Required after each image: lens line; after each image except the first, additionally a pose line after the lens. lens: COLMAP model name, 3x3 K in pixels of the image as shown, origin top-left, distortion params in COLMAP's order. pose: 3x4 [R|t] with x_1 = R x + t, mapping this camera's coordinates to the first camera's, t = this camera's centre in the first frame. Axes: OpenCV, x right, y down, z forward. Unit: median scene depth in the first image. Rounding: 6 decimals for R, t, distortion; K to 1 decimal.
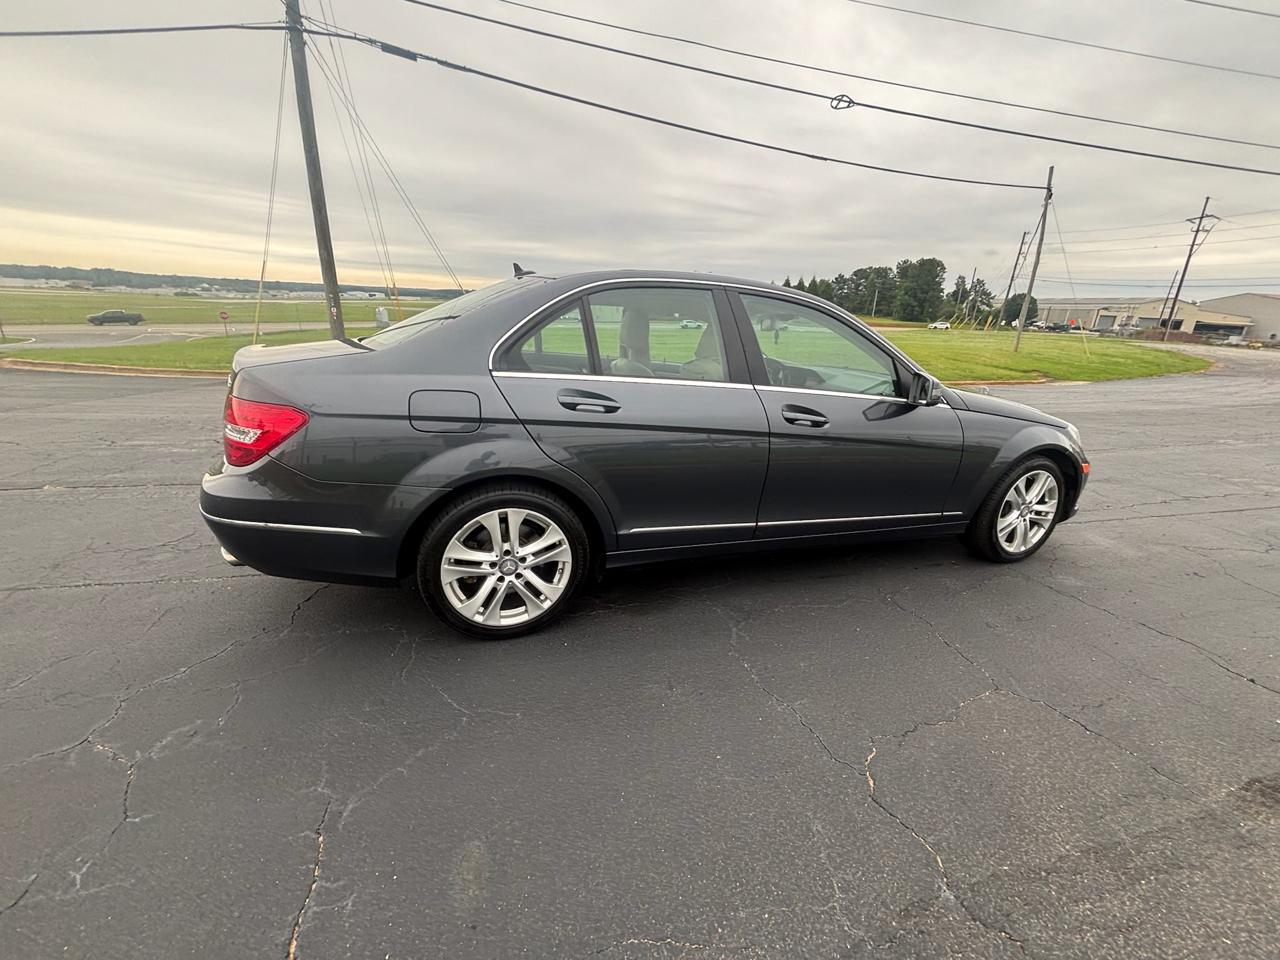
lens RADIAL K [[515.7, 0, 640.2], [0, 515.7, 478.1], [0, 0, 1]] dist [-0.003335, 0.002486]
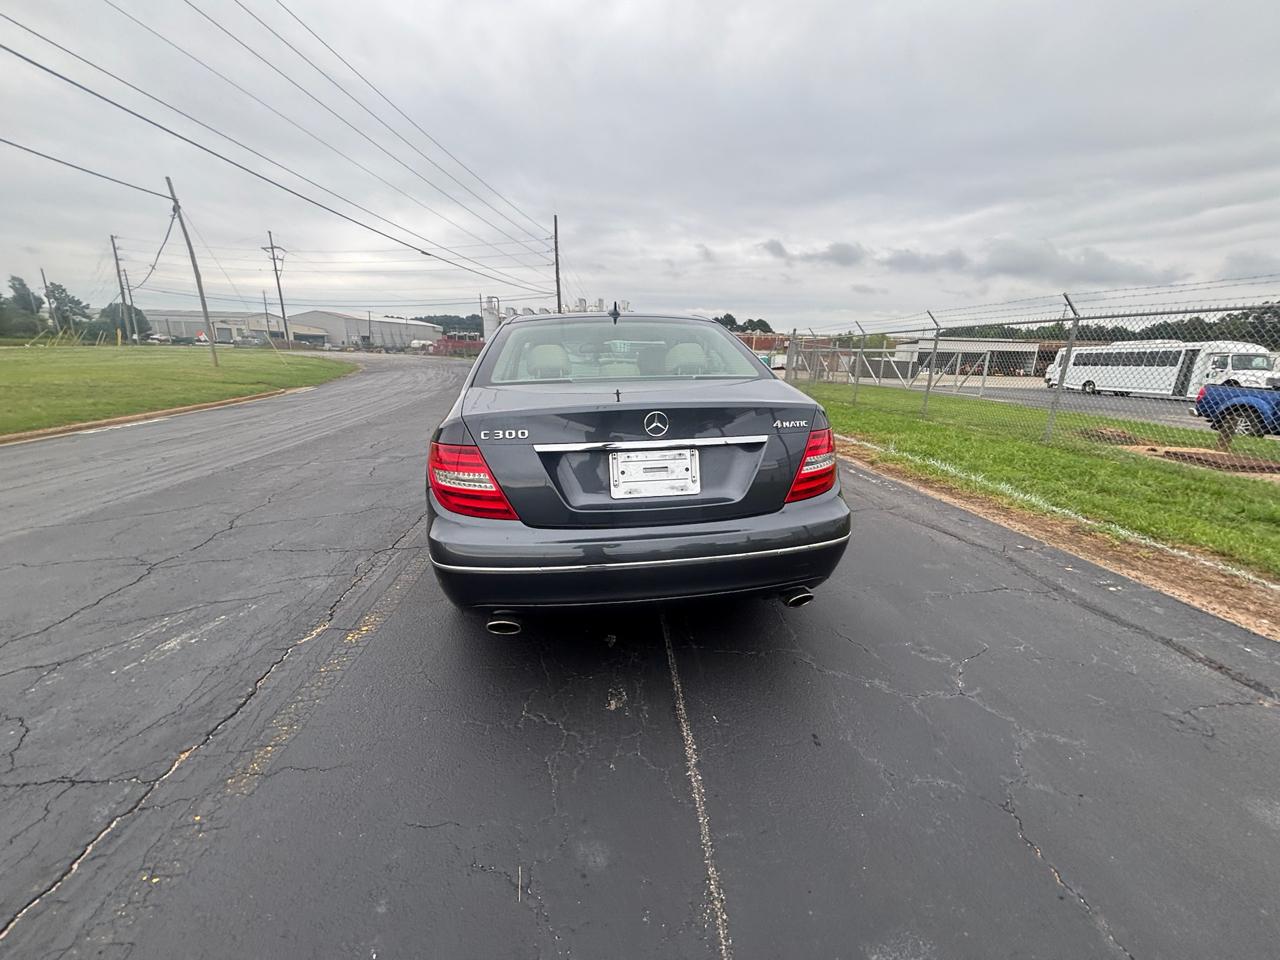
lens RADIAL K [[515.7, 0, 638.7], [0, 515.7, 479.2], [0, 0, 1]] dist [-0.003335, 0.002486]
pose [[0.175636, -0.281161, 0.943451, -1.130896], [0.299339, 0.928224, 0.220897, -0.247254], [-0.937842, 0.243614, 0.247192, 0.652548]]
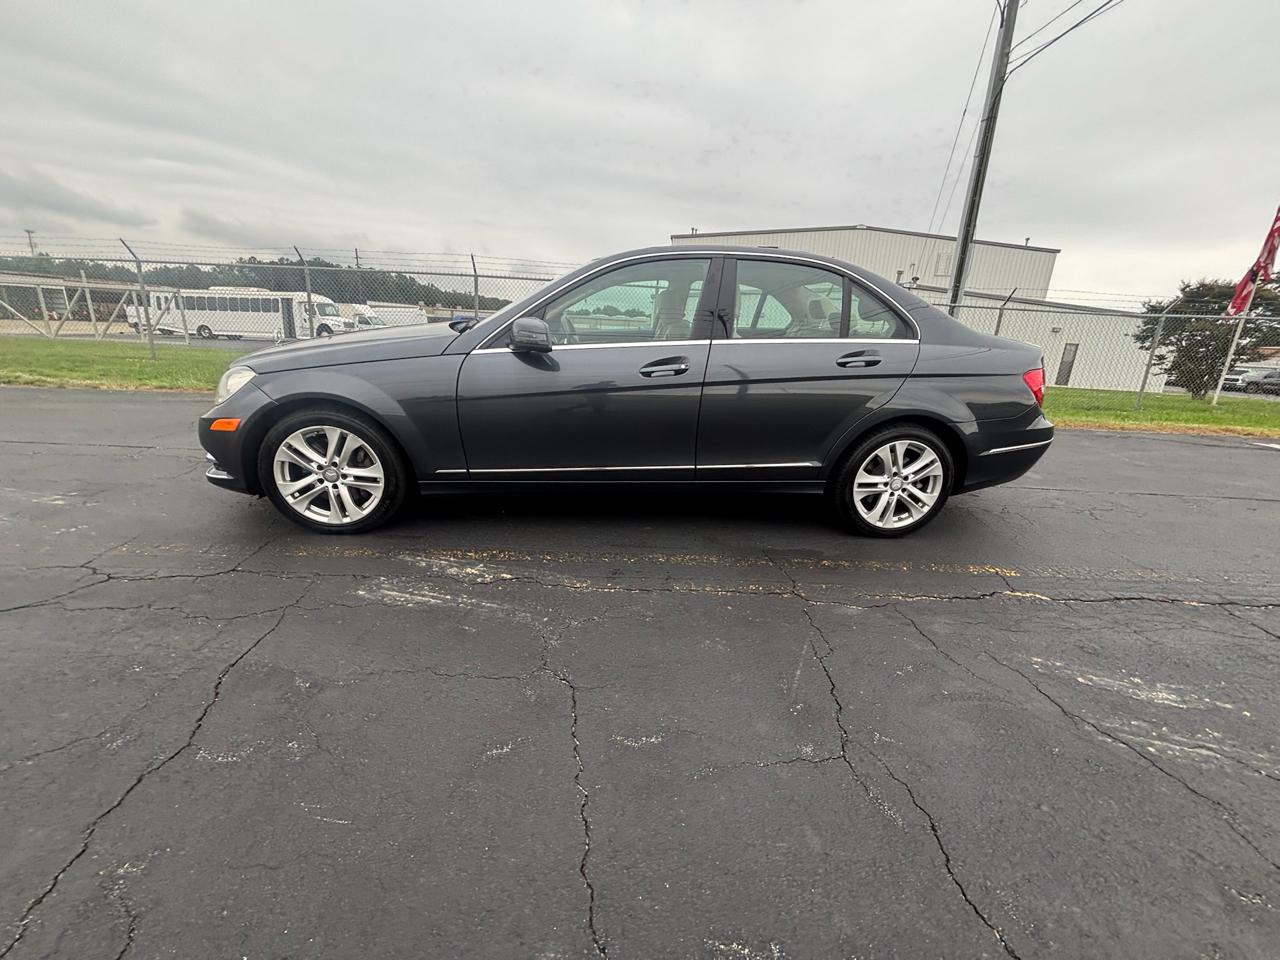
lens RADIAL K [[515.7, 0, 637.7], [0, 515.7, 477.6], [0, 0, 1]] dist [-0.003335, 0.002486]
pose [[-0.966669, -0.157236, 0.202060, -0.072782], [-0.016053, 0.824875, 0.565087, -0.576613], [-0.255527, 0.543008, -0.799905, 2.073363]]
